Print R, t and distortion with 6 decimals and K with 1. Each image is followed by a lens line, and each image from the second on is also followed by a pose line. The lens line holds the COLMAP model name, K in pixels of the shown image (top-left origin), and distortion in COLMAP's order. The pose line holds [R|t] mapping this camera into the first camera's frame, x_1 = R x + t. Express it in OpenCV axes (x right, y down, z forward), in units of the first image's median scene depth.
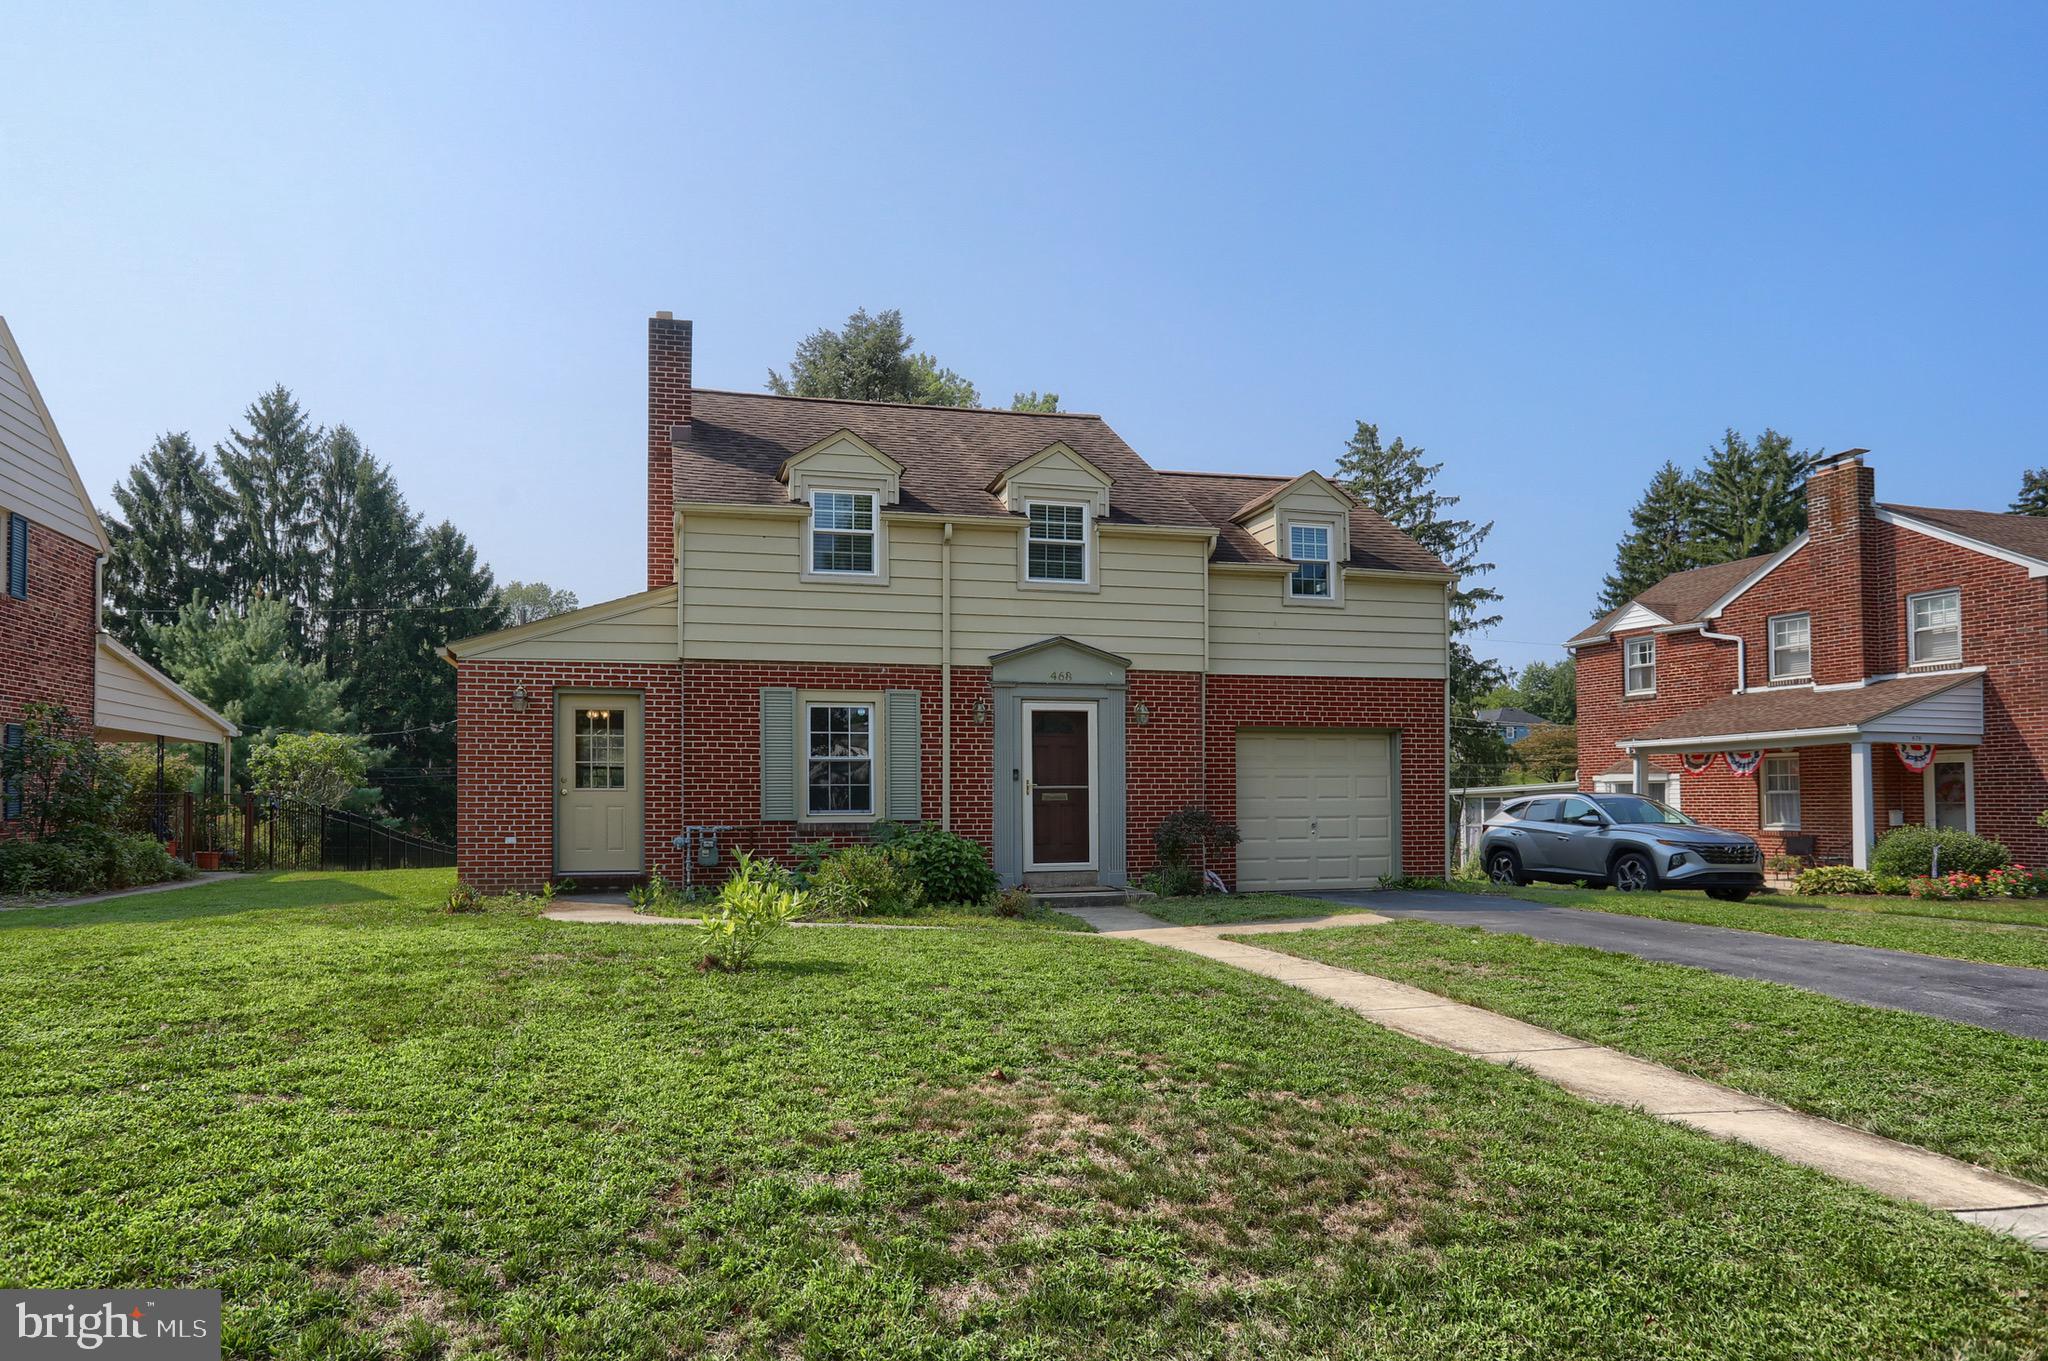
lens RADIAL K [[1161.8, 0, 1021.0], [0, 1161.8, 709.4], [0, 0, 1]] dist [-0.038804, 0.019292]
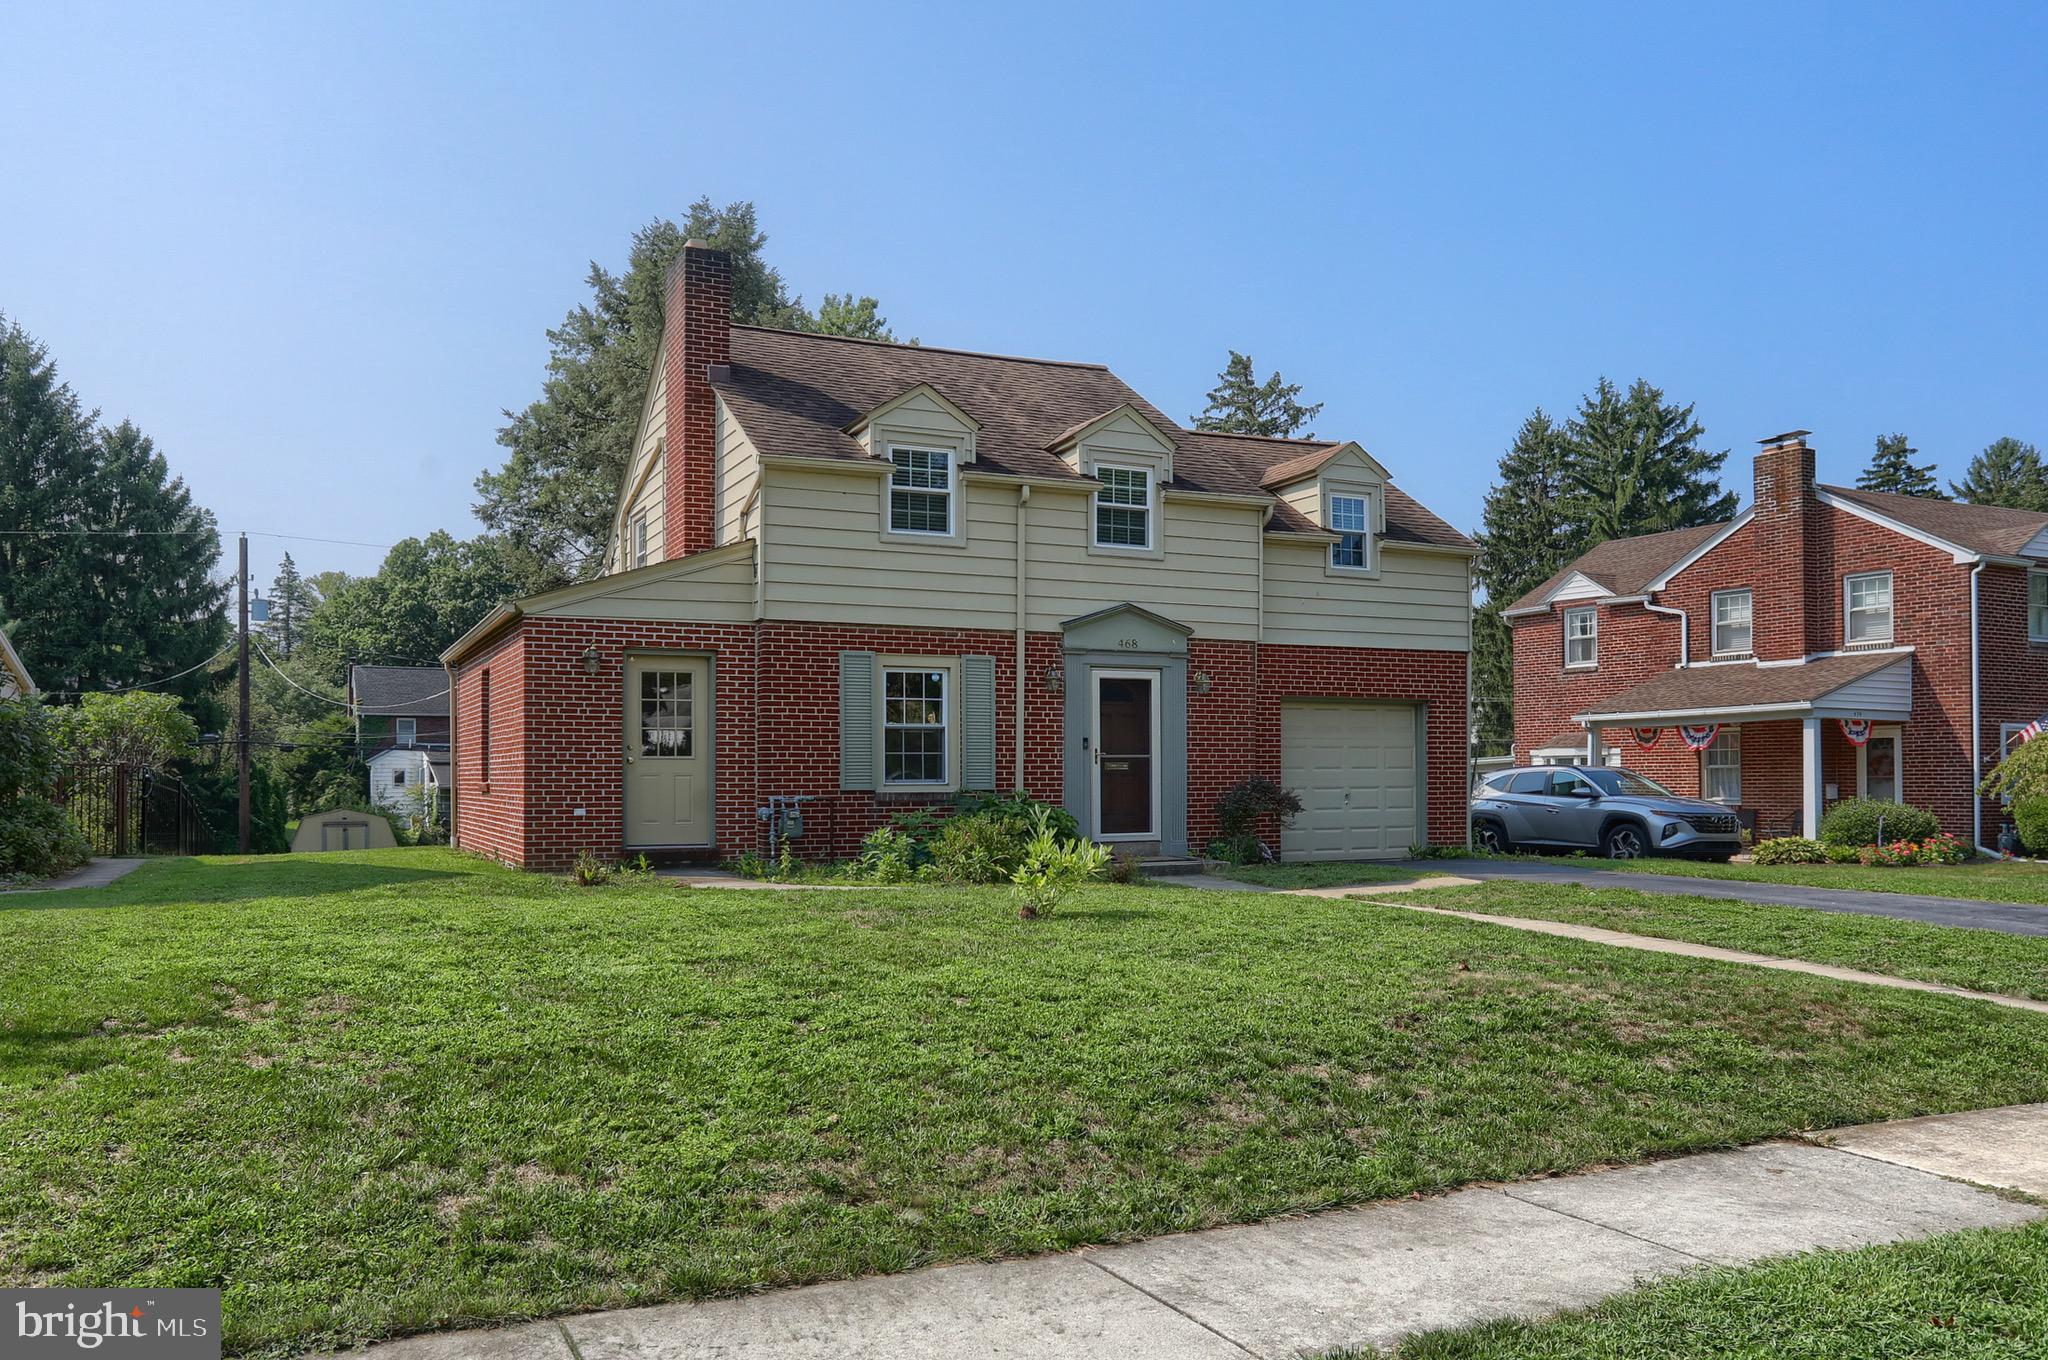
lens RADIAL K [[1385.5, 0, 1024.0], [0, 1385.5, 680.0], [0, 0, 1]] dist [-0.036232, 0.003894]
pose [[0.985377, 0.013395, 0.169862, -0.201122], [-0.014663, 0.999873, 0.006209, -0.003085], [-0.169757, -0.008609, 0.985448, -0.113819]]
